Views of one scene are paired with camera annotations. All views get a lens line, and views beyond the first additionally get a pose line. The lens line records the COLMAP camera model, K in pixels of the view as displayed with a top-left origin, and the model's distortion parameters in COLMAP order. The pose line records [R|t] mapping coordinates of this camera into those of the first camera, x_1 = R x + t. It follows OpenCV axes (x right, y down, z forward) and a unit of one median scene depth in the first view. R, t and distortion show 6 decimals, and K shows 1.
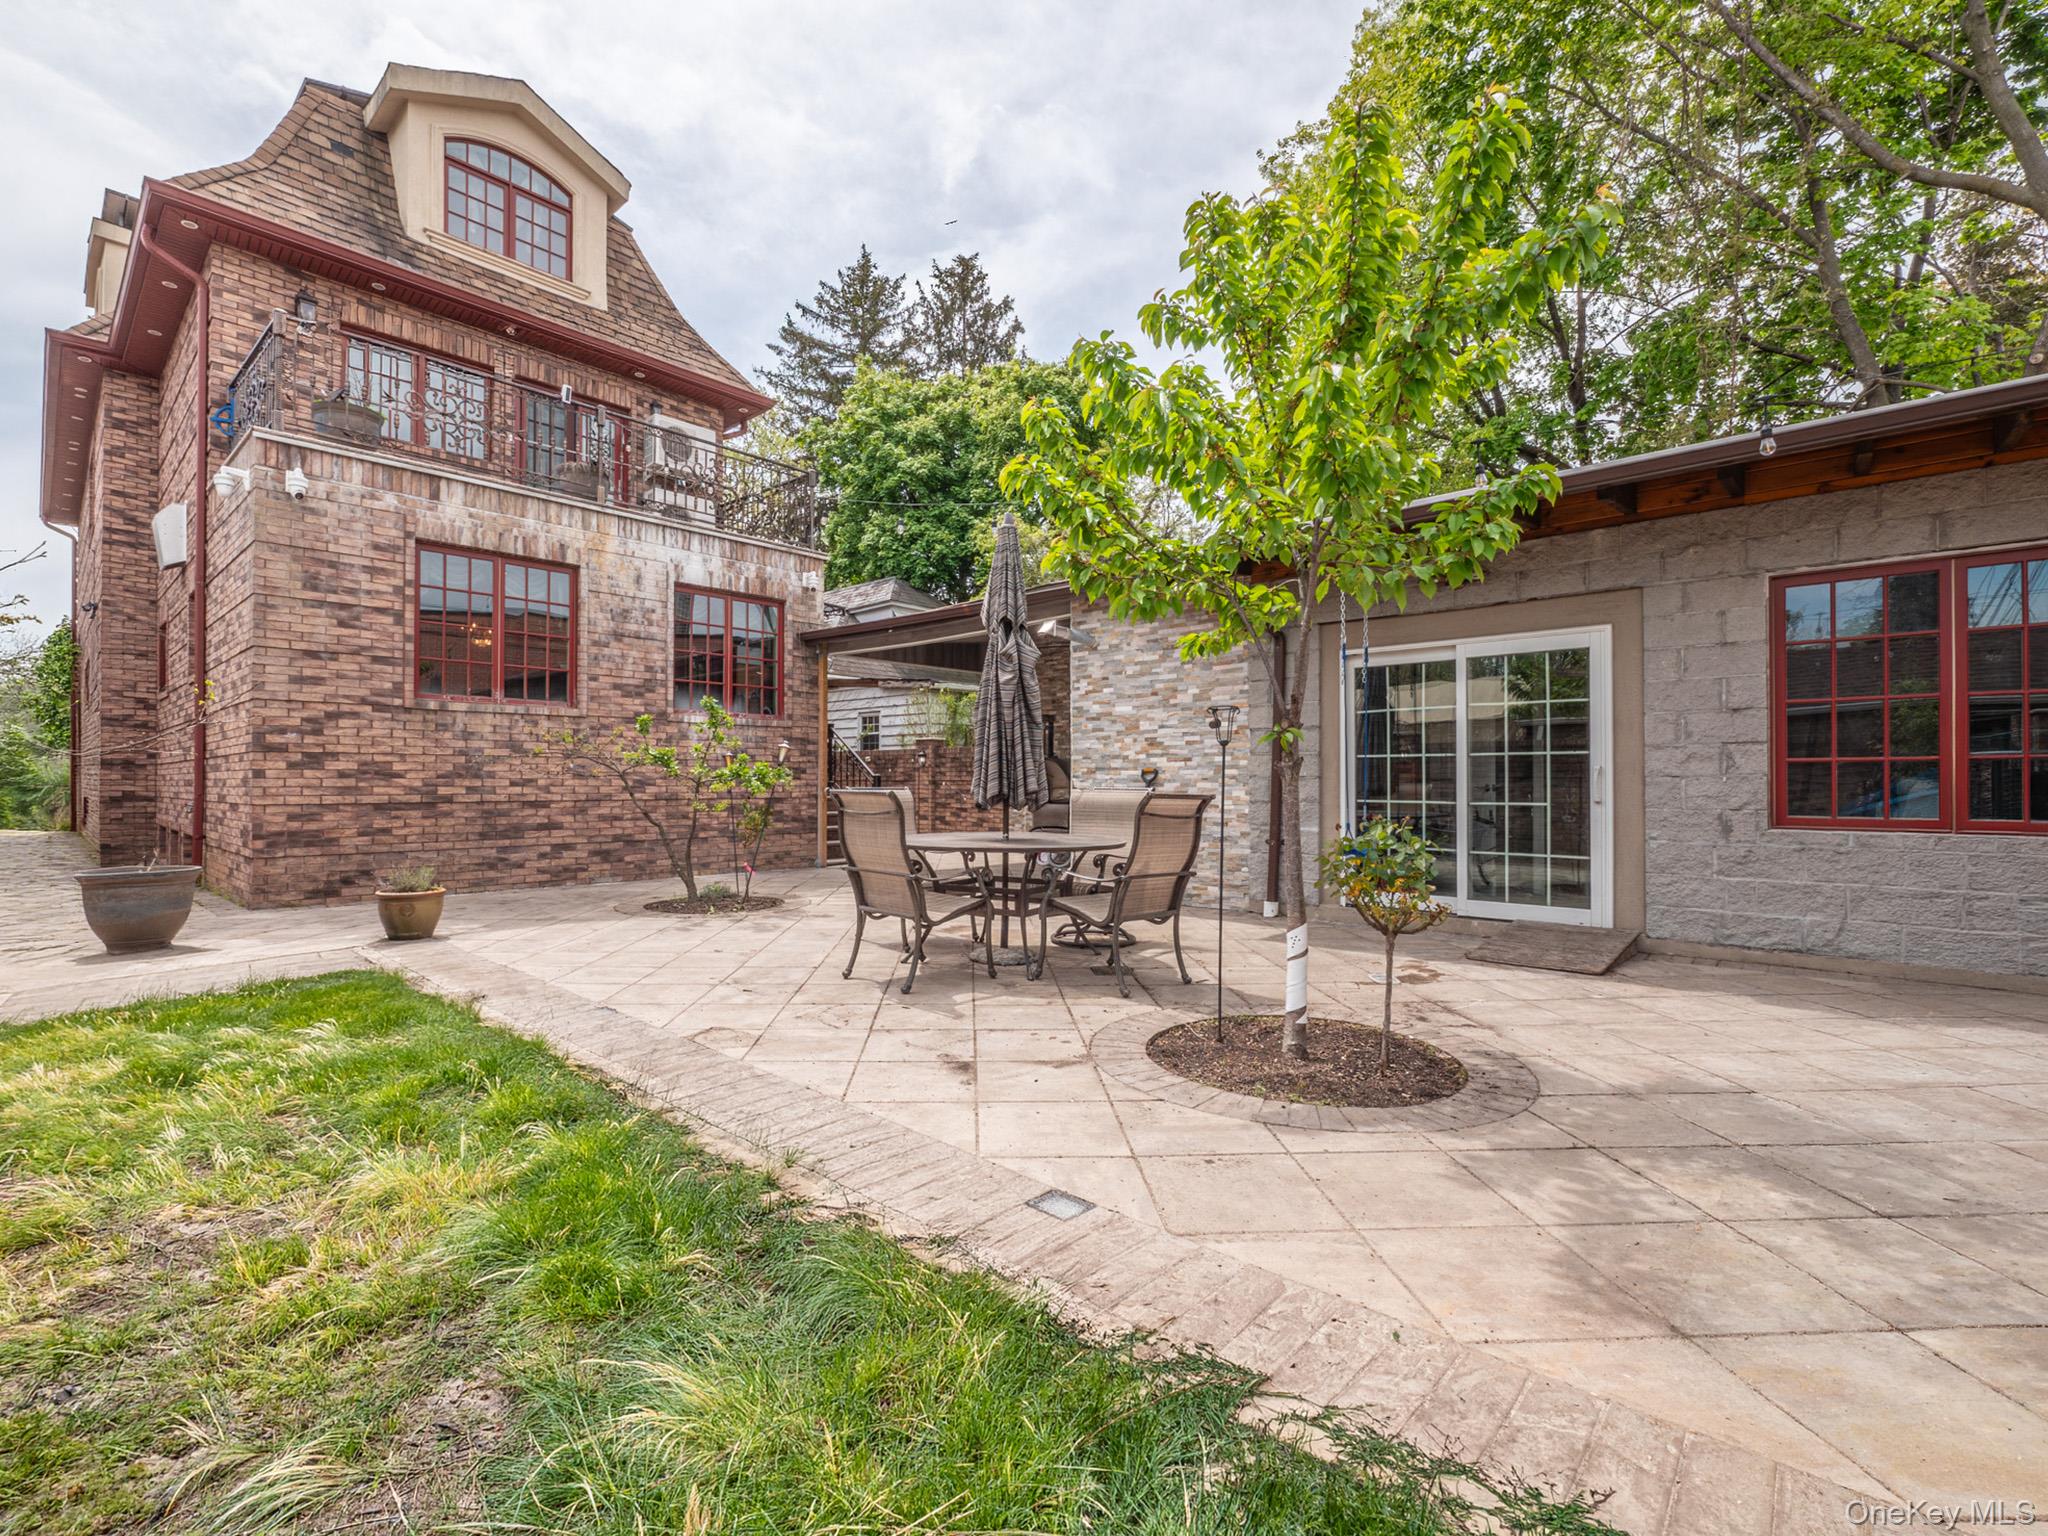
lens RADIAL K [[904.0, 0, 1024.0], [0, 904.0, 768.0], [0, 0, 1]] dist [0.001065, 0.000059]
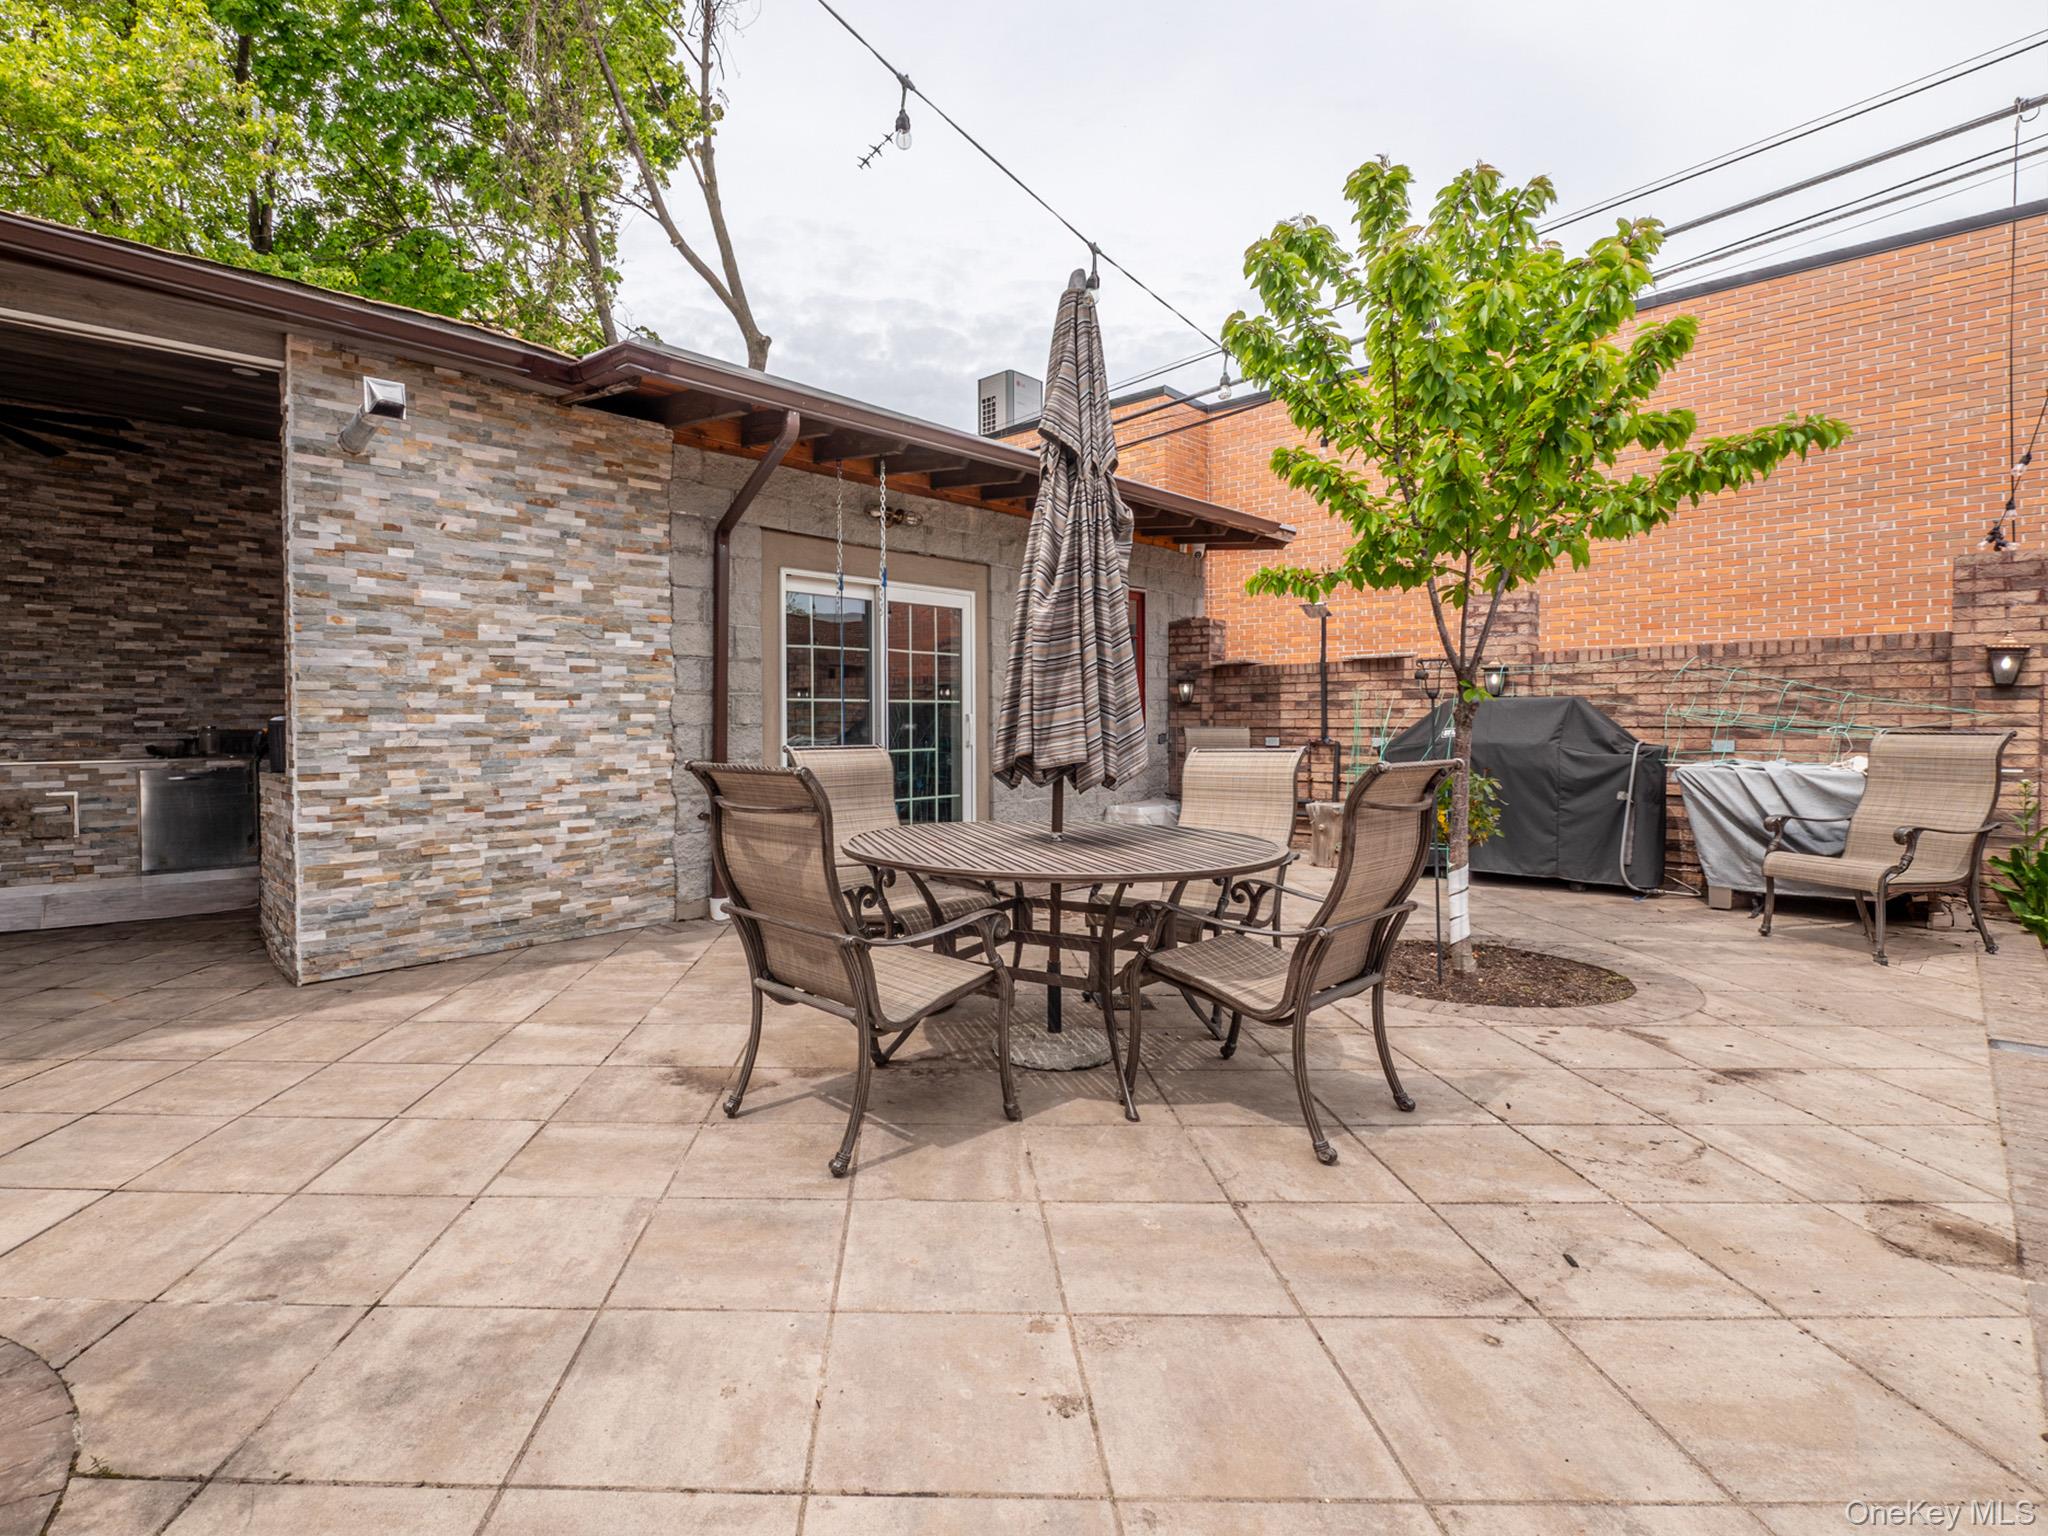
lens RADIAL K [[906.8, 0, 1022.4], [0, 906.8, 724.4], [0, 0, 1]] dist [0.000057, -0.000018]
pose [[0.088337, -0.008419, 0.996055, -0.396089], [-0.010985, 0.999895, 0.009426, -0.000104], [-0.996030, -0.011775, 0.088235, 0.650572]]
